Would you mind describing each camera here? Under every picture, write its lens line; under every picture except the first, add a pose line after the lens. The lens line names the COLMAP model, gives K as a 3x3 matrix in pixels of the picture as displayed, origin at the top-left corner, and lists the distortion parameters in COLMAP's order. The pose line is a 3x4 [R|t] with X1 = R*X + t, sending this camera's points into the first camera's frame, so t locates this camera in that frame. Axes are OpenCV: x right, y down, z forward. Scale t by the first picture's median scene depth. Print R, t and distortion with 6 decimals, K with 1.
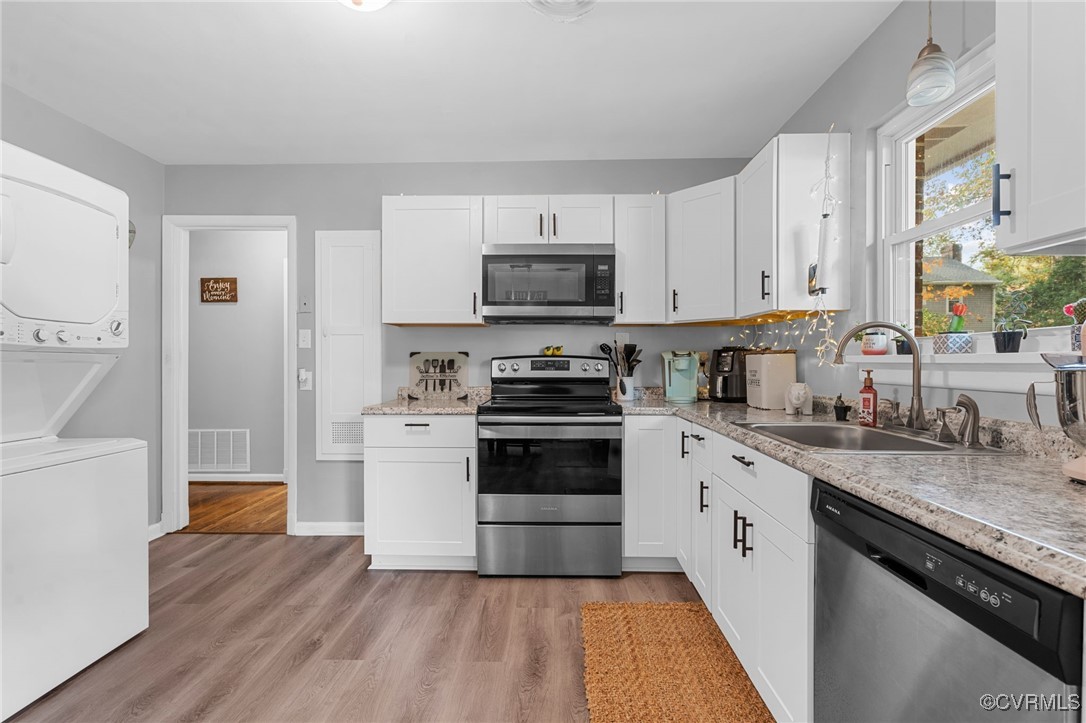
lens RADIAL K [[496.1, 0, 551.7], [0, 496.1, 363.6], [0, 0, 1]] dist [0.005503, 0.000993]
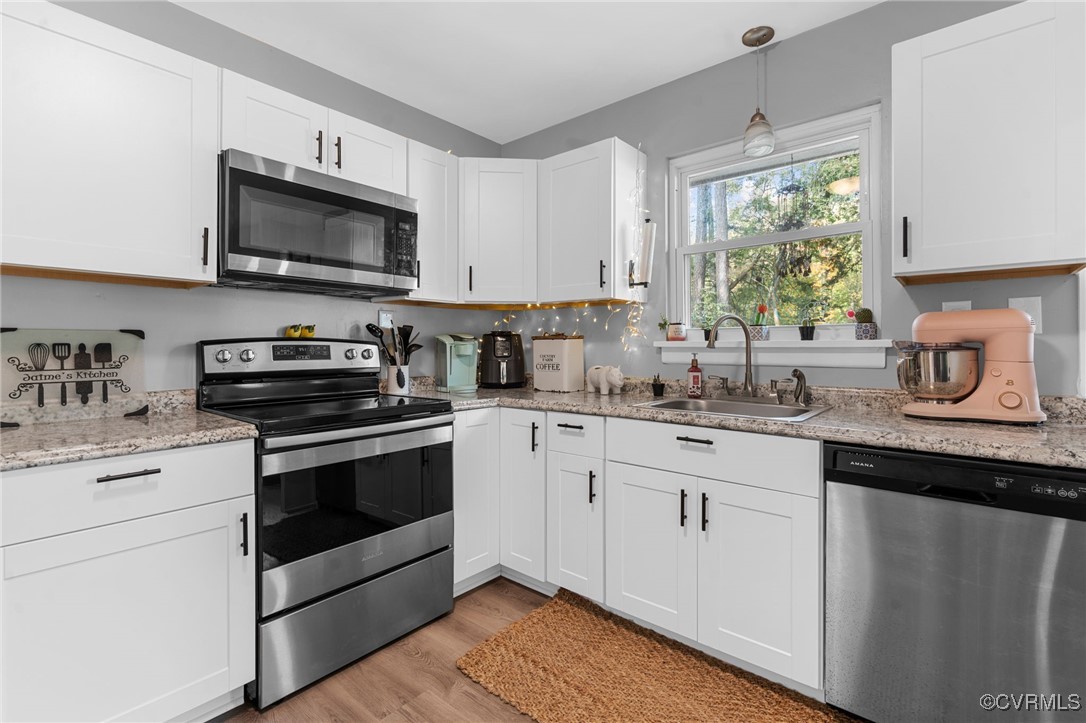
lens RADIAL K [[496.1, 0, 553.4], [0, 496.1, 347.2], [0, 0, 1]] dist [0.005503, 0.000993]
pose [[0.626409, -0.002083, 0.779492, -0.366200], [0.004601, 0.999989, -0.001026, -0.001393], [-0.779481, 0.004229, 0.626411, 0.334649]]
